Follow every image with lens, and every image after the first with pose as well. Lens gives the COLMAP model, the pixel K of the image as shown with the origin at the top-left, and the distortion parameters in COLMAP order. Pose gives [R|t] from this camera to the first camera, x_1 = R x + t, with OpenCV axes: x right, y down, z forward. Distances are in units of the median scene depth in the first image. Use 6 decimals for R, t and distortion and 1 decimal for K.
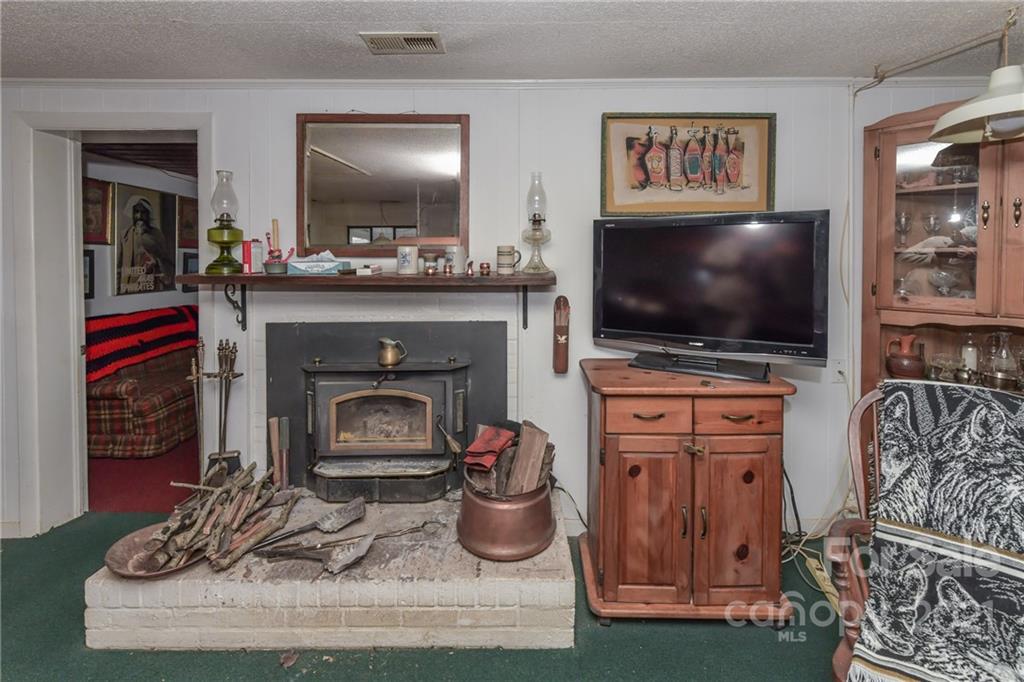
lens RADIAL K [[434.8, 0, 533.0], [0, 434.8, 266.0], [0, 0, 1]] dist [0.010255, -0.003057]
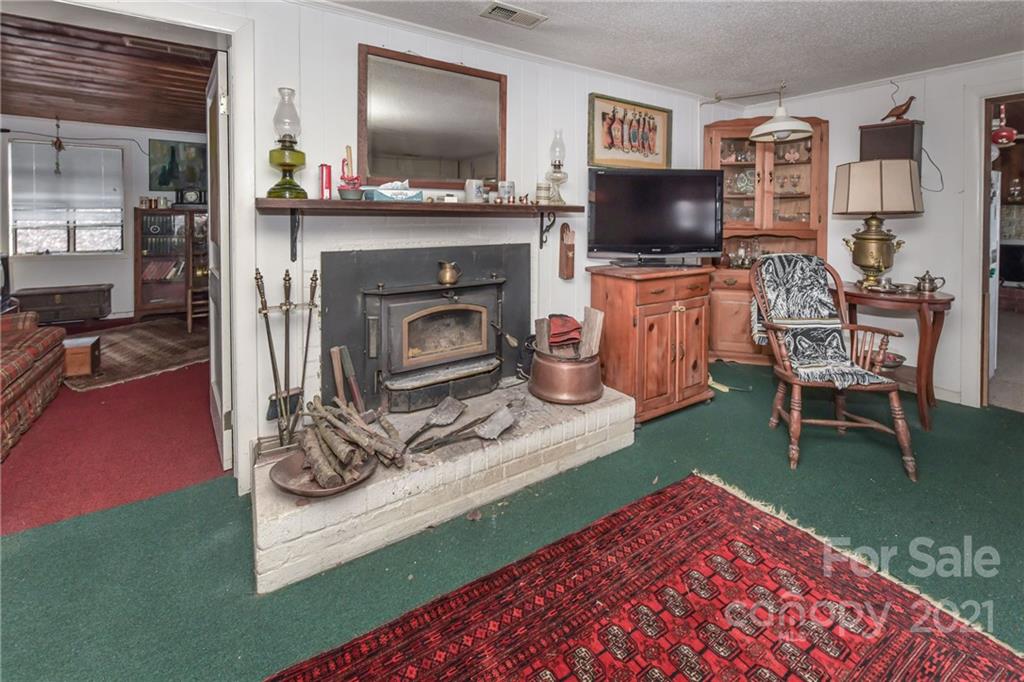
lens RADIAL K [[434.8, 0, 511.9], [0, 434.8, 224.3], [0, 0, 1]] dist [0.010255, -0.003057]
pose [[0.839985, -0.002228, 0.542605, -0.820870], [0.001215, 0.999997, 0.002225, 0.071310], [-0.542608, -0.001209, 0.839985, -0.042539]]
